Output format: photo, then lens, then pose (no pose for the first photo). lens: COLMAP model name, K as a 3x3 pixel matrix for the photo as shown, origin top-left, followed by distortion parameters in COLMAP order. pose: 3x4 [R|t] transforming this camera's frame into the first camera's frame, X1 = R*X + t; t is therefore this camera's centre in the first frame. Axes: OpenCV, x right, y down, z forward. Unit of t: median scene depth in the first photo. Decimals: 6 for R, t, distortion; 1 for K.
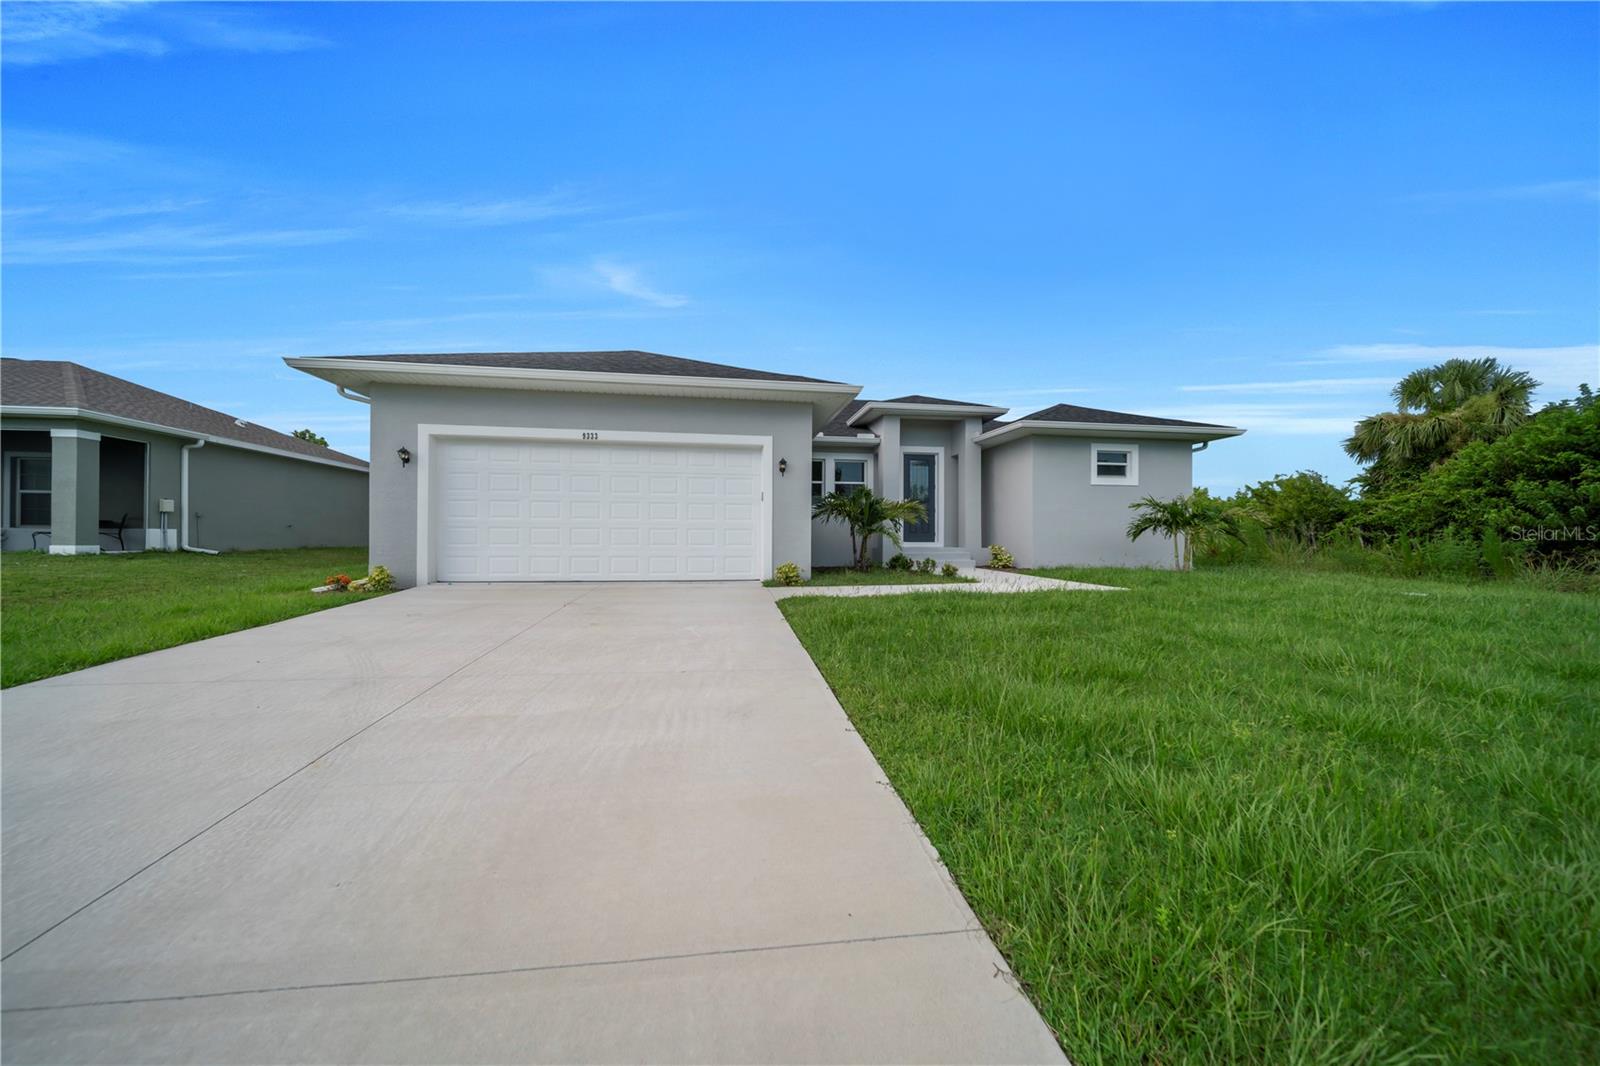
lens RADIAL K [[552.7, 0, 794.1], [0, 552.7, 537.0], [0, 0, 1]] dist [-0.003267, -0.000875]
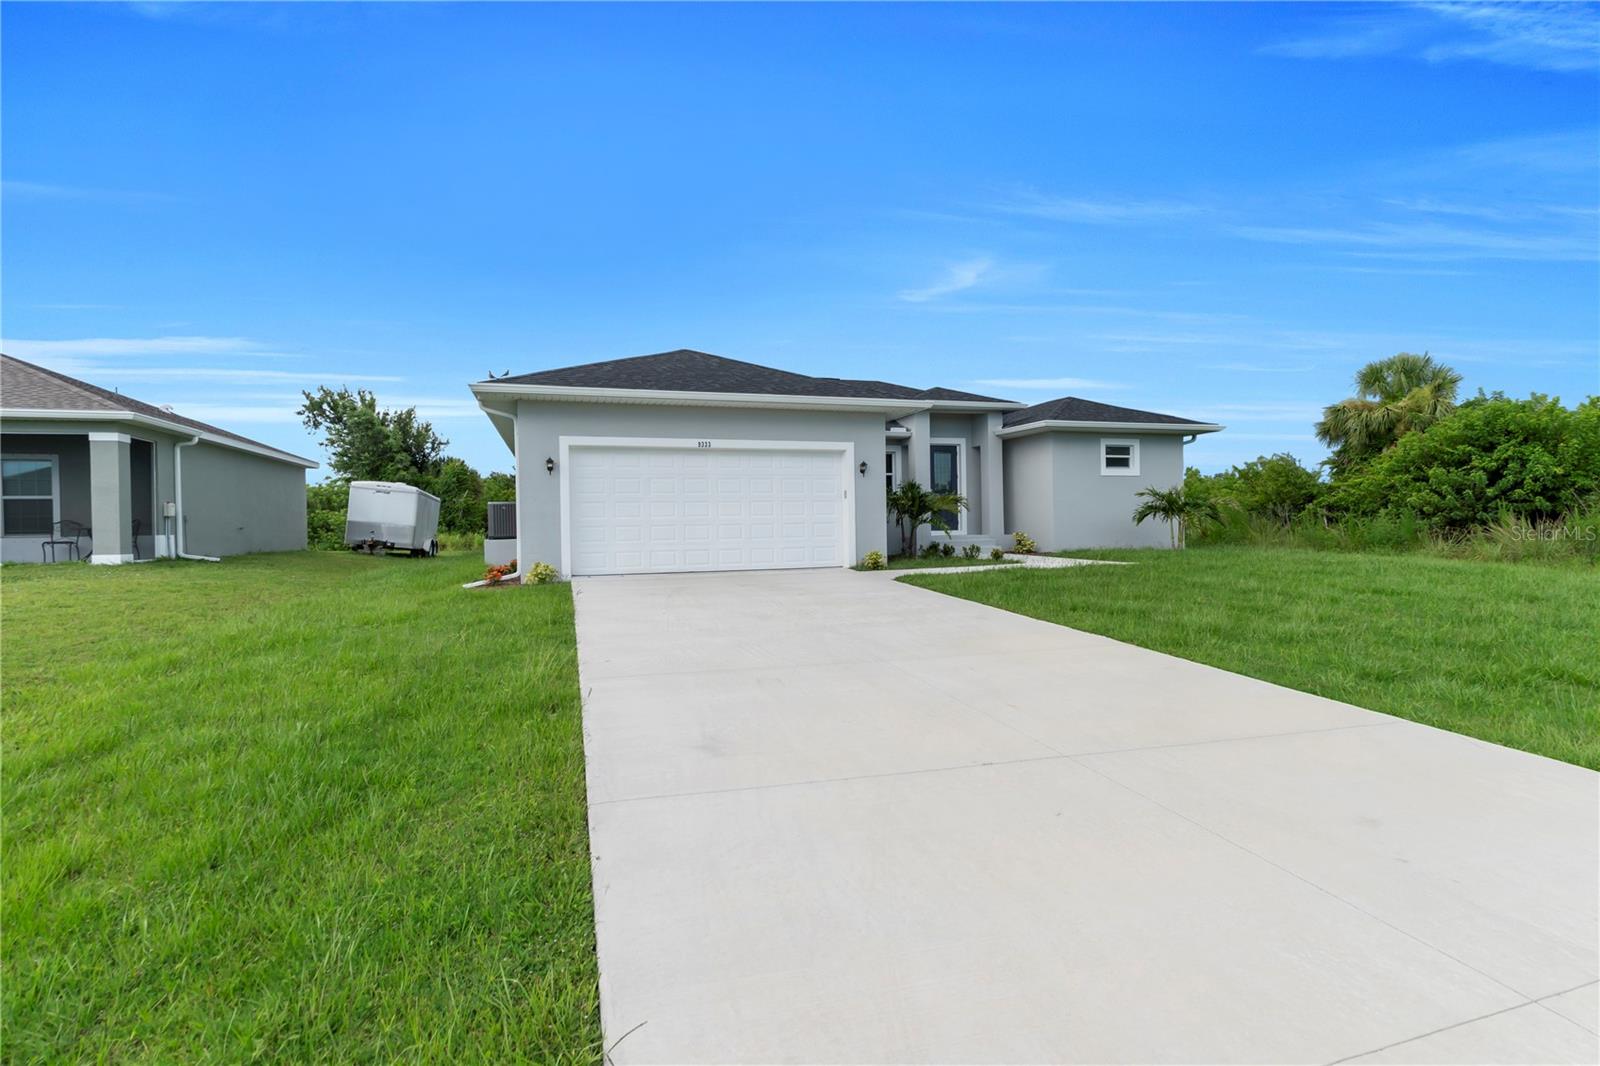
lens RADIAL K [[755.8, 0, 803.8], [0, 755.8, 535.6], [0, 0, 1]] dist [-0.005013, 0.000936]
pose [[0.987619, -0.023771, 0.155058, -0.294395], [0.021906, 0.999666, 0.013726, -0.007888], [-0.155333, -0.010159, 0.987810, -0.414069]]
